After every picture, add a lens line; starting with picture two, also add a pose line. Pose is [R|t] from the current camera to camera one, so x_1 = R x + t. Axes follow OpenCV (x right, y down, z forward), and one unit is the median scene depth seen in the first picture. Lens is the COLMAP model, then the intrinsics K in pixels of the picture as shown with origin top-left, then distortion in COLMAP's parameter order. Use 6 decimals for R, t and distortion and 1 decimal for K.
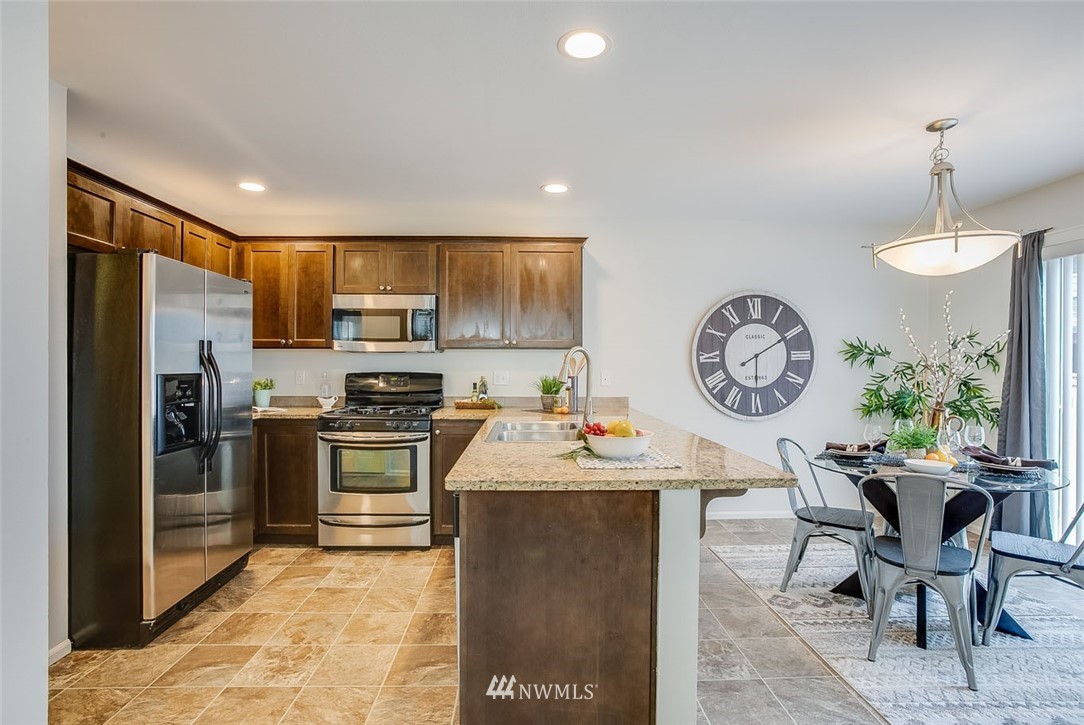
lens RADIAL K [[518.7, 0, 539.7], [0, 518.7, 357.9], [0, 0, 1]] dist [-0.033392, 0.002355]
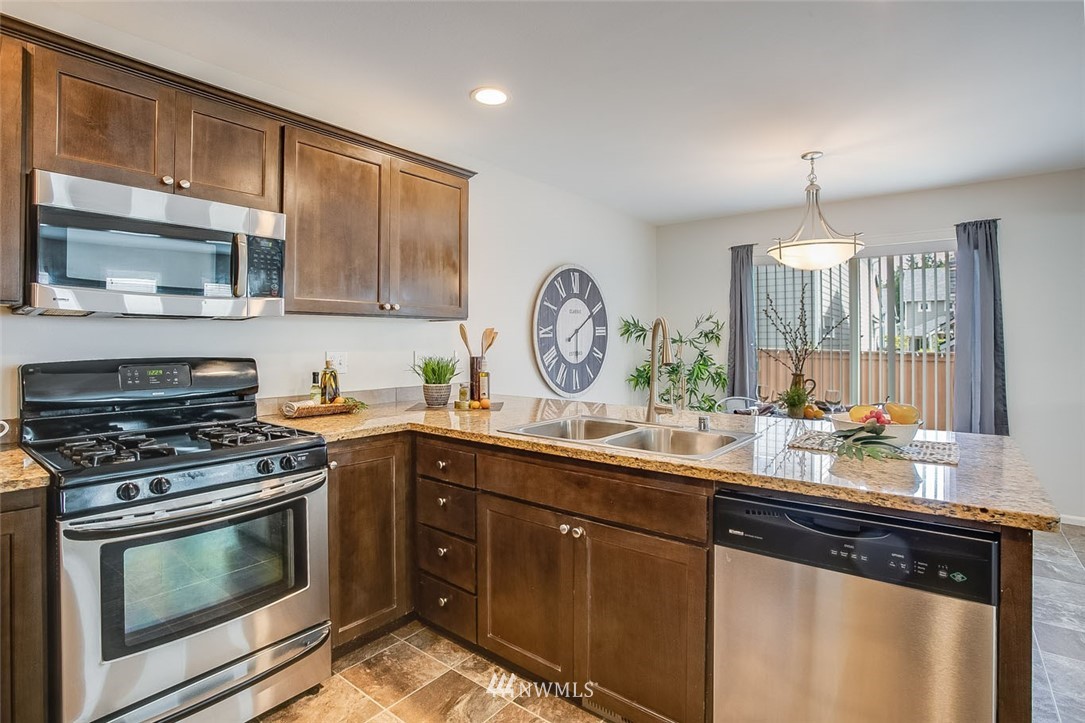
lens RADIAL K [[544.6, 0, 522.6], [0, 544.6, 316.3], [0, 0, 1]] dist [-0.019514, 0.001178]
pose [[0.645957, 0.029790, 0.762792, -0.458060], [-0.010402, 0.999489, -0.030225, 0.000226], [-0.763303, 0.011590, 0.645937, 0.426832]]
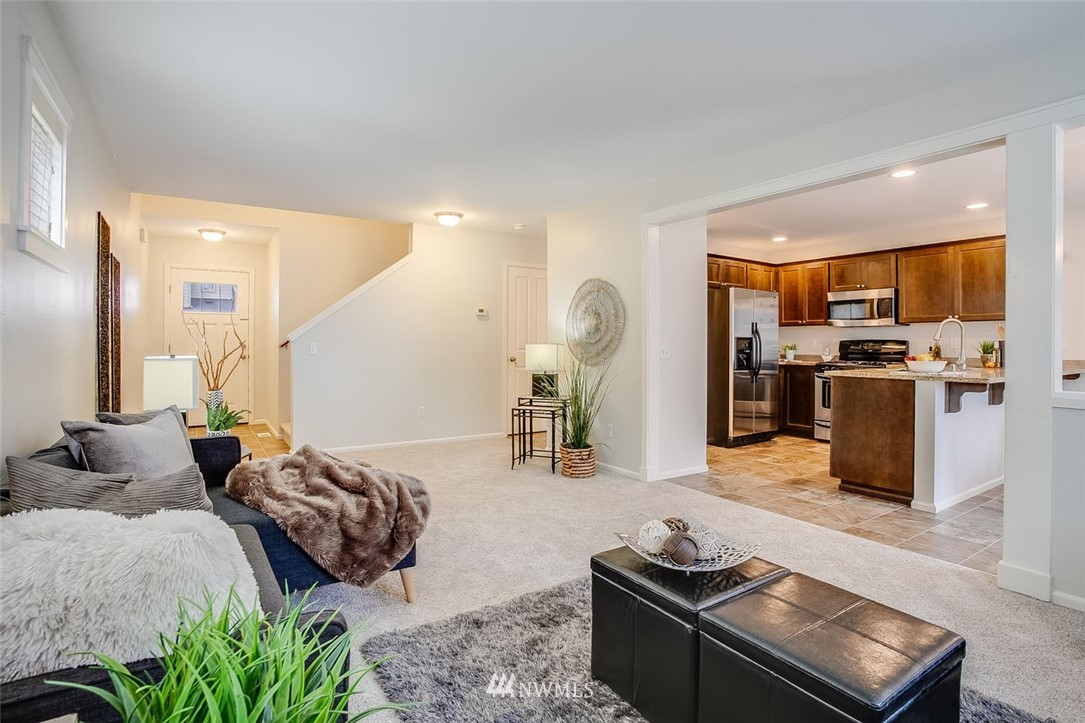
lens RADIAL K [[519.2, 0, 539.2], [0, 519.2, 353.3], [0, 0, 1]] dist [-0.033392, 0.002355]
pose [[0.518296, 0.016415, -0.855044, 0.530686], [0.004673, 0.999746, 0.022025, 0.031541], [0.855189, -0.015411, 0.518088, -0.652229]]
